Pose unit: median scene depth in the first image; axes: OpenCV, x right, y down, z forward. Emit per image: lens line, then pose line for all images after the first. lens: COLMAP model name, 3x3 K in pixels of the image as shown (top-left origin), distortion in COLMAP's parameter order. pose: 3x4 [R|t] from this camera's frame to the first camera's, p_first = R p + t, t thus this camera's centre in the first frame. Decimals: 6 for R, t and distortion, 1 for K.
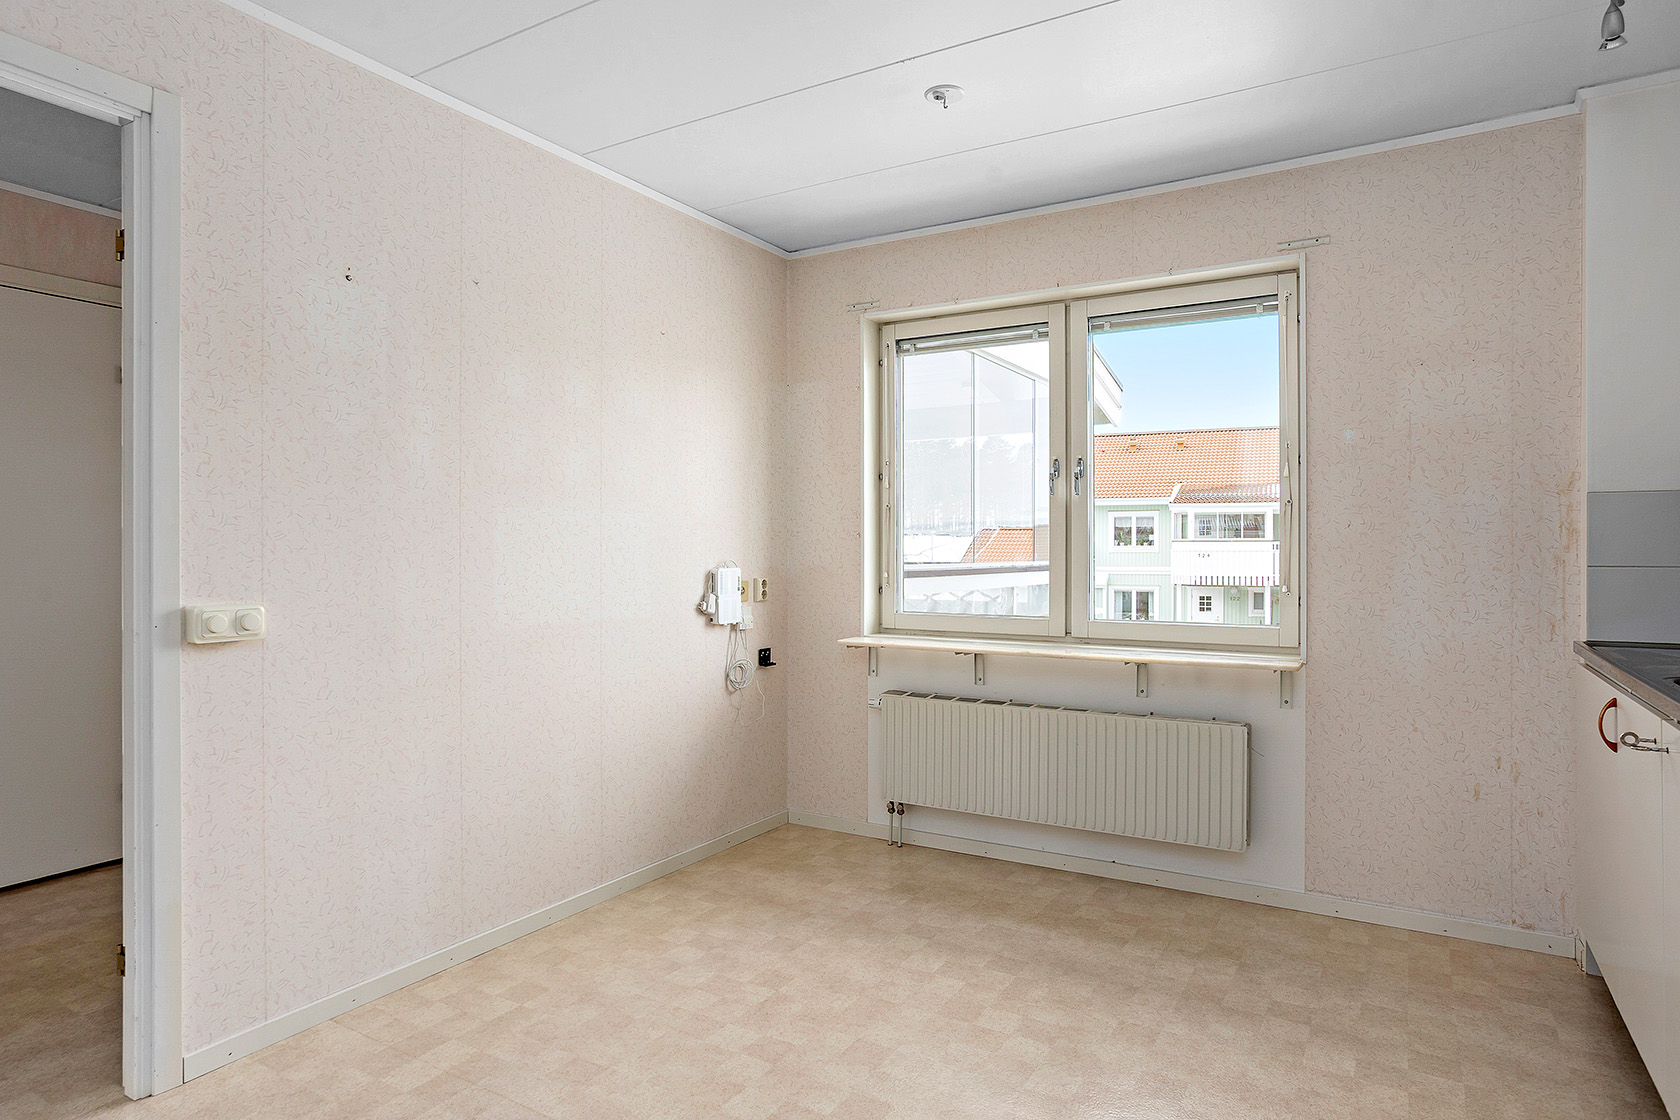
lens RADIAL K [[967.9, 0, 840.0], [0, 967.9, 560.0], [0, 0, 1]] dist [-0.000082, -0.000006]
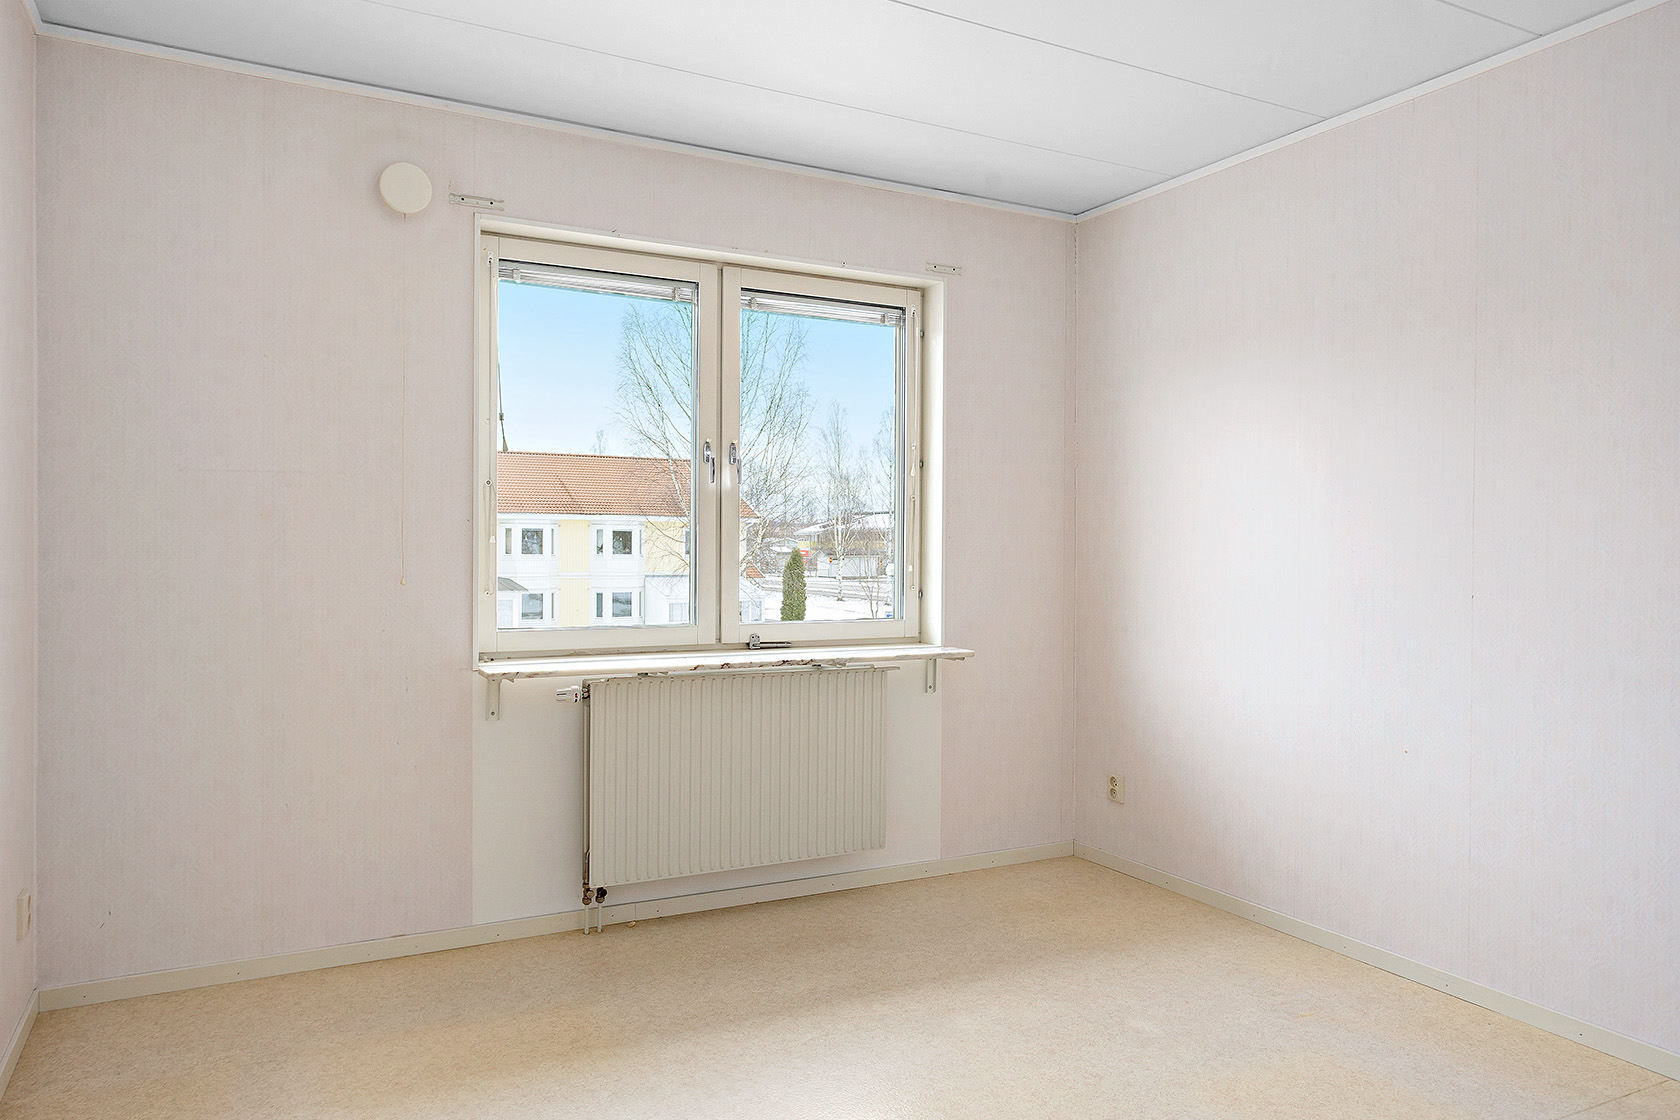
lens RADIAL K [[1149.1, 0, 840.0], [0, 1149.1, 560.0], [0, 0, 1]] dist [0.003347, 0.000677]
pose [[0.520537, -0.001362, 0.853838, -0.608023], [-0.002260, 0.999993, 0.002973, -0.000461], [-0.853836, -0.003477, 0.520530, 0.362649]]
